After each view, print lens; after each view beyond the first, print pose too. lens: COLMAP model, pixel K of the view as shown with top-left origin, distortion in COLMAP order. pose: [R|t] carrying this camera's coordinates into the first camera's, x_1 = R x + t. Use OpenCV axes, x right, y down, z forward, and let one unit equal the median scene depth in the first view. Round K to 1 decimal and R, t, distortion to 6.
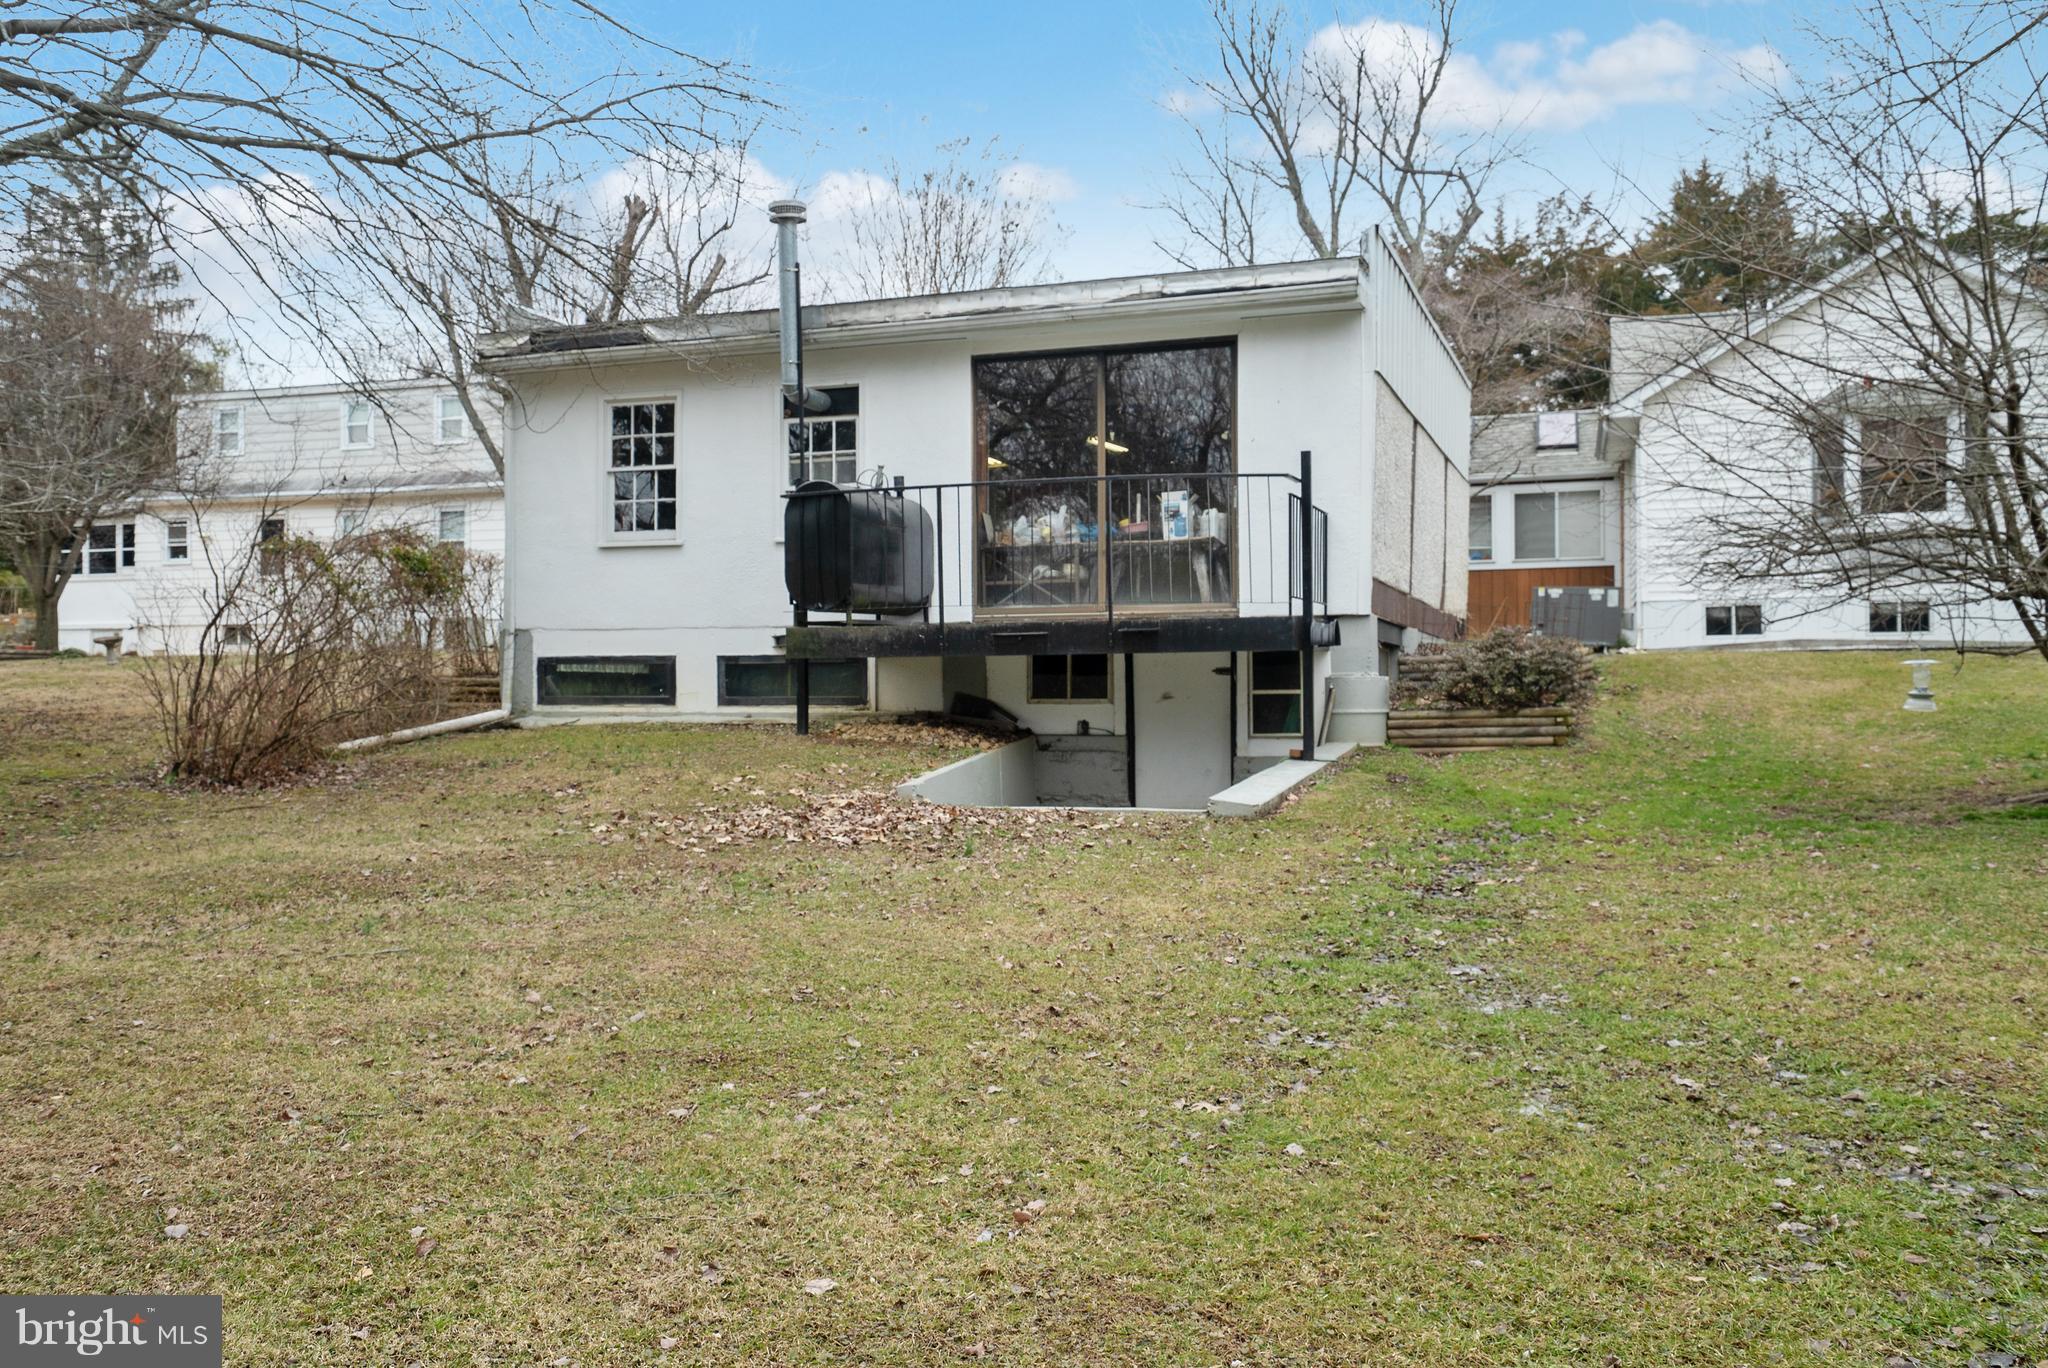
lens RADIAL K [[1713.6, 0, 1025.6], [0, 1713.6, 686.0], [0, 0, 1]] dist [0.041683, -0.004079]
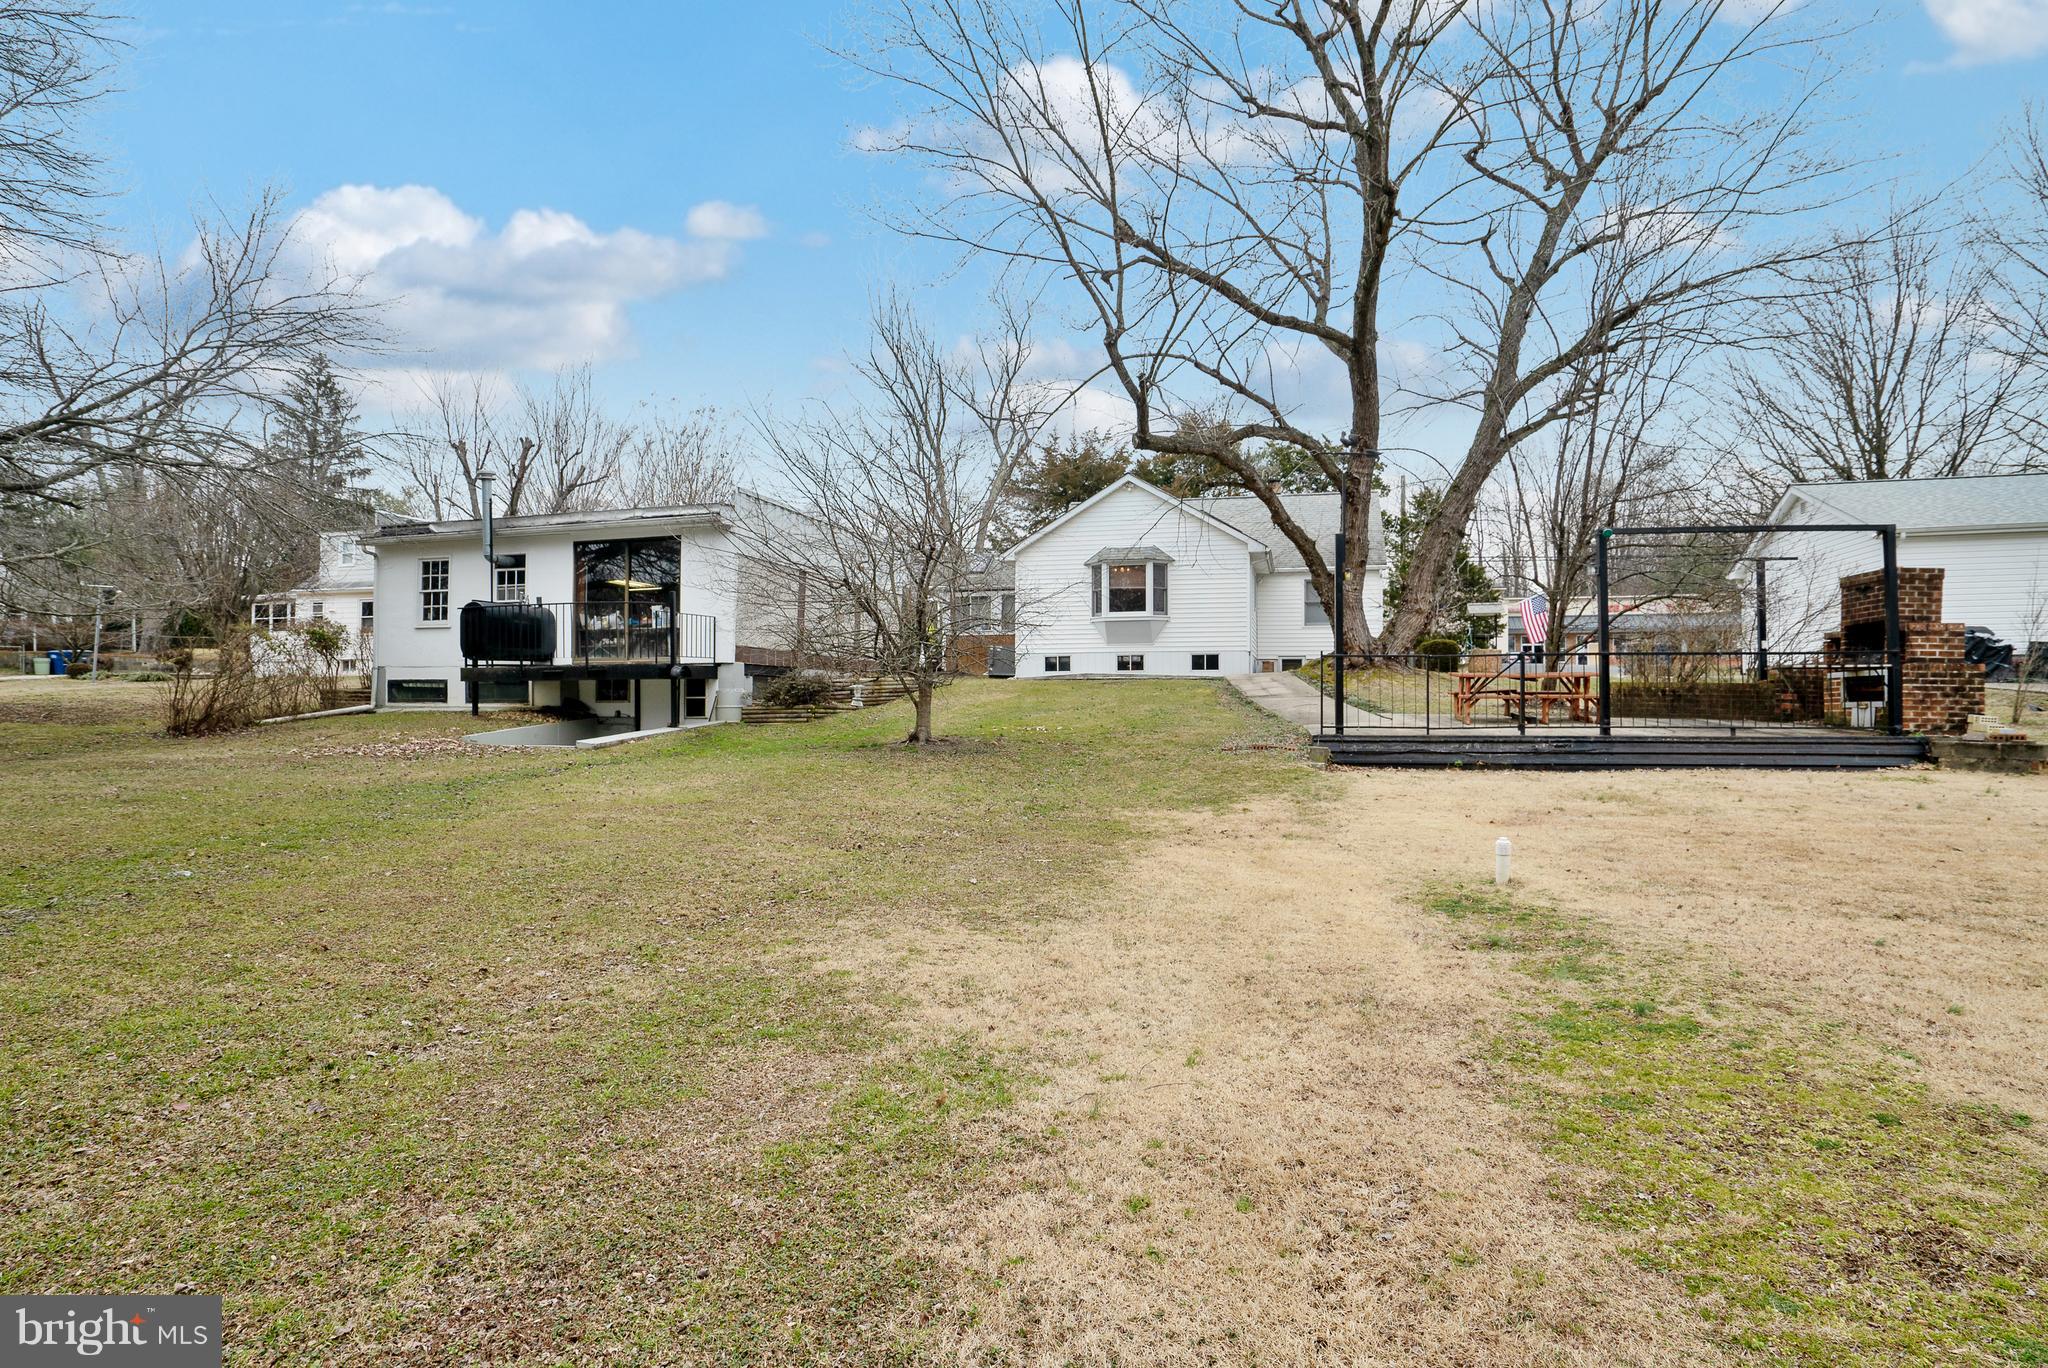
lens RADIAL K [[1102.1, 0, 1022.0], [0, 1102.1, 687.8], [0, 0, 1]] dist [-0.004745, -0.000269]
pose [[0.999482, 0.004709, 0.031825, 0.481237], [-0.004438, 0.999953, -0.008583, 0.001304], [-0.031864, 0.008437, 0.999457, -0.395217]]
